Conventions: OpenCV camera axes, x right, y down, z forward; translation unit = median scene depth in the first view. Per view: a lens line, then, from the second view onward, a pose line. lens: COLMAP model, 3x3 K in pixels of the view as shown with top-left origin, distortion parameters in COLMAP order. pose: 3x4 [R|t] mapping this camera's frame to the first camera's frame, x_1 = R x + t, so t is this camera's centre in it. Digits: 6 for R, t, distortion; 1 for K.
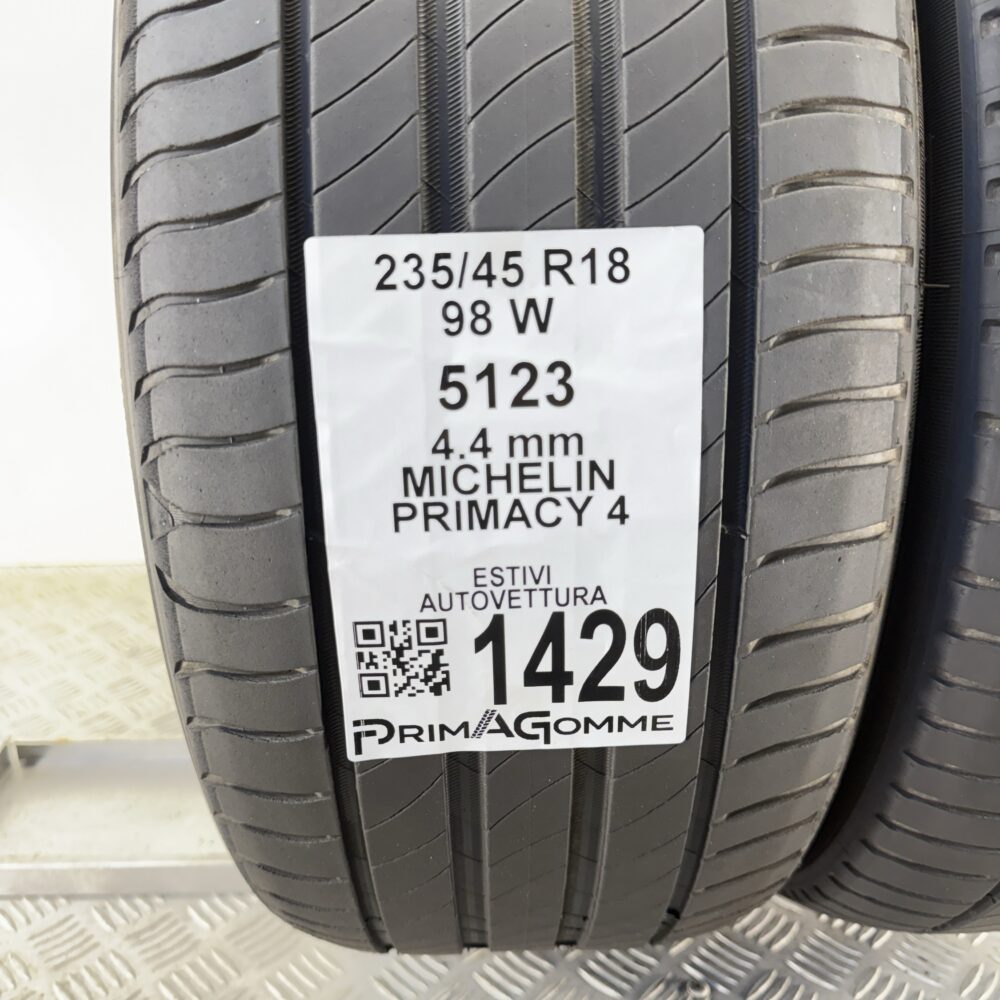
lens RADIAL K [[955.7, 0, 500.7], [0, 955.7, 517.6], [0, 0, 1]] dist [0.171956, -0.364456]
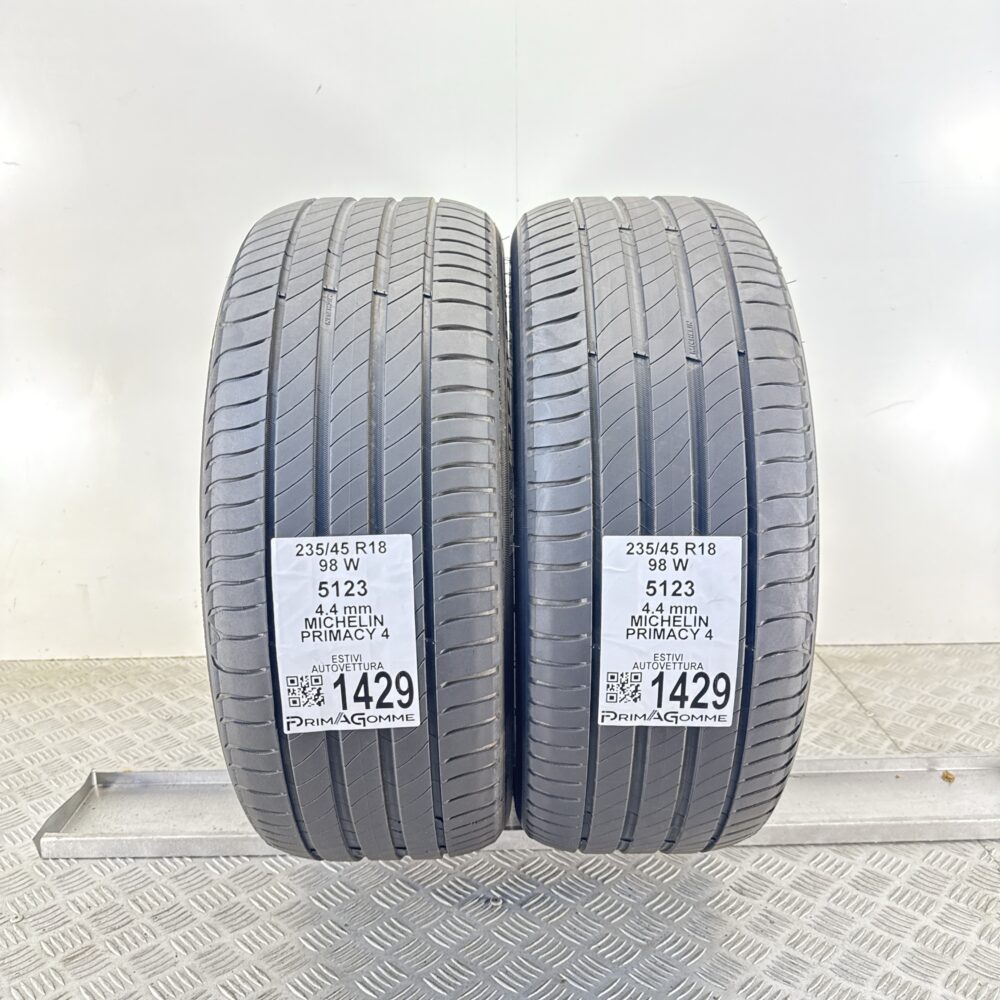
lens RADIAL K [[985.9, 0, 504.3], [0, 985.9, 520.0], [0, 0, 1]] dist [0.209039, -0.602549]
pose [[0.999988, 0.000838, -0.004825, 0.448196], [-0.001295, 0.995419, -0.095604, -0.056480], [0.004723, 0.095609, 0.995408, -1.726322]]
